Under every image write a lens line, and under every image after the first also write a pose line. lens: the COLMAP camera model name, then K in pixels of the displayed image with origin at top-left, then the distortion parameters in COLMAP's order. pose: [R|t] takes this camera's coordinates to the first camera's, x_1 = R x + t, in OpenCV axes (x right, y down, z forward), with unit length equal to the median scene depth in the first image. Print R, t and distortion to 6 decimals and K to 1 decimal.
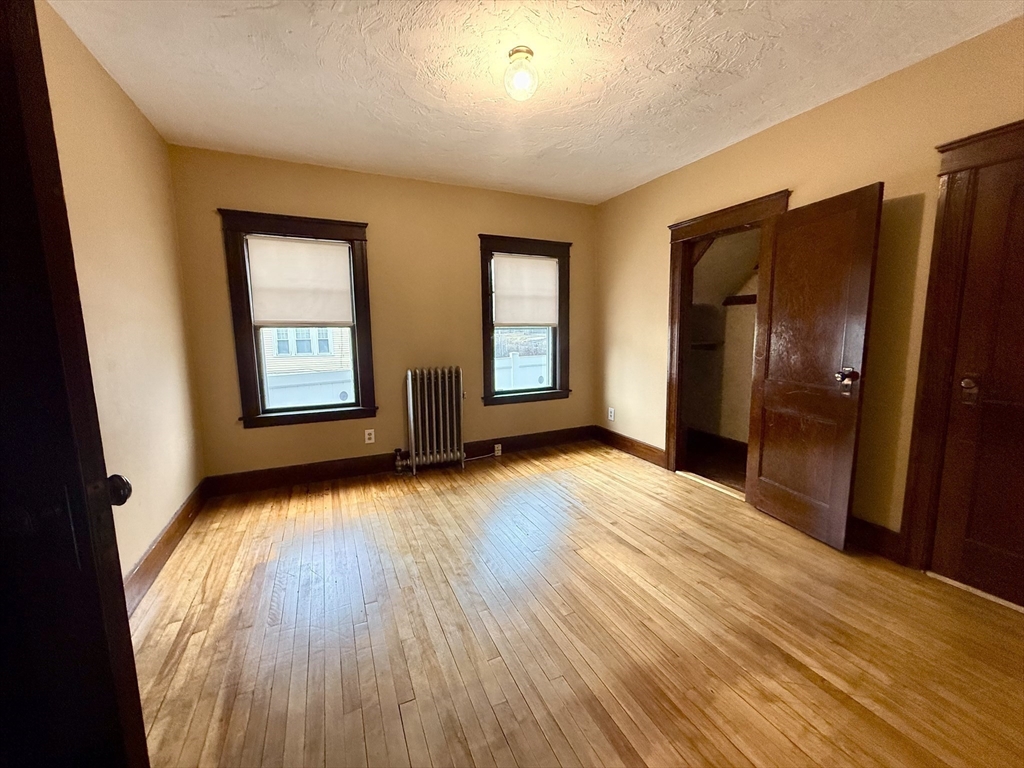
lens RADIAL K [[407.4, 0, 510.9], [0, 407.4, 382.0], [0, 0, 1]] dist [-0.000529, -0.000403]
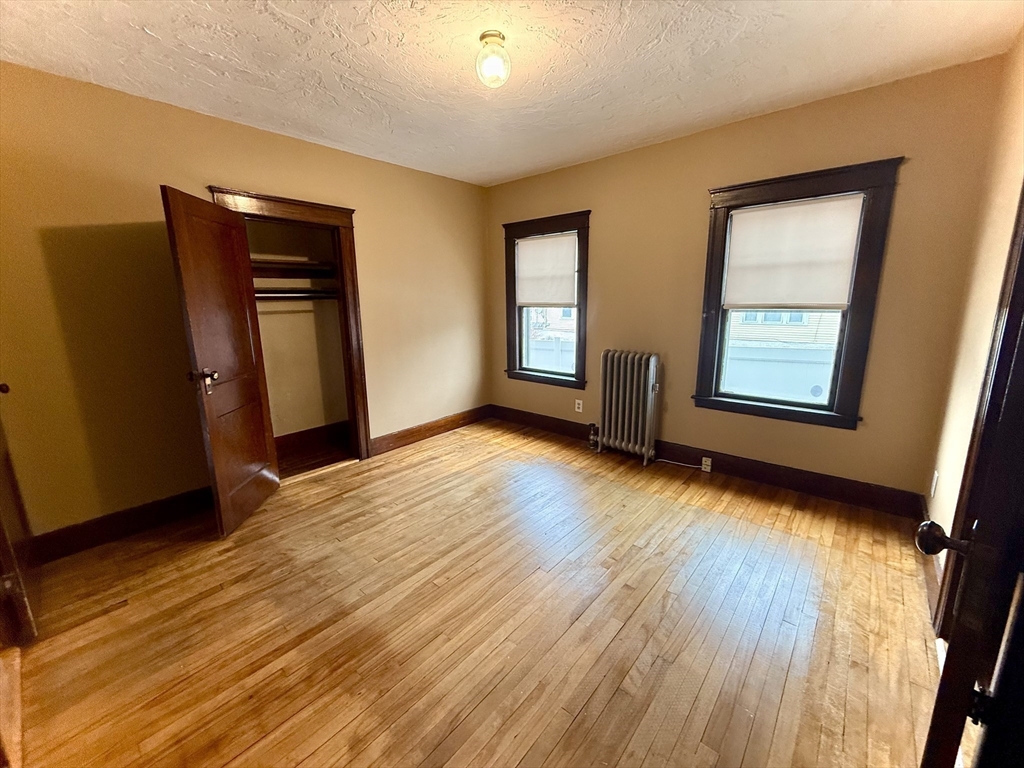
lens RADIAL K [[407.4, 0, 508.7], [0, 407.4, 383.4], [0, 0, 1]] dist [-0.000529, -0.000403]
pose [[0.404249, 0.190070, -0.894682, 0.600790], [-0.106456, 0.981299, 0.160371, -0.091980], [0.908432, 0.030414, 0.416924, 0.375642]]
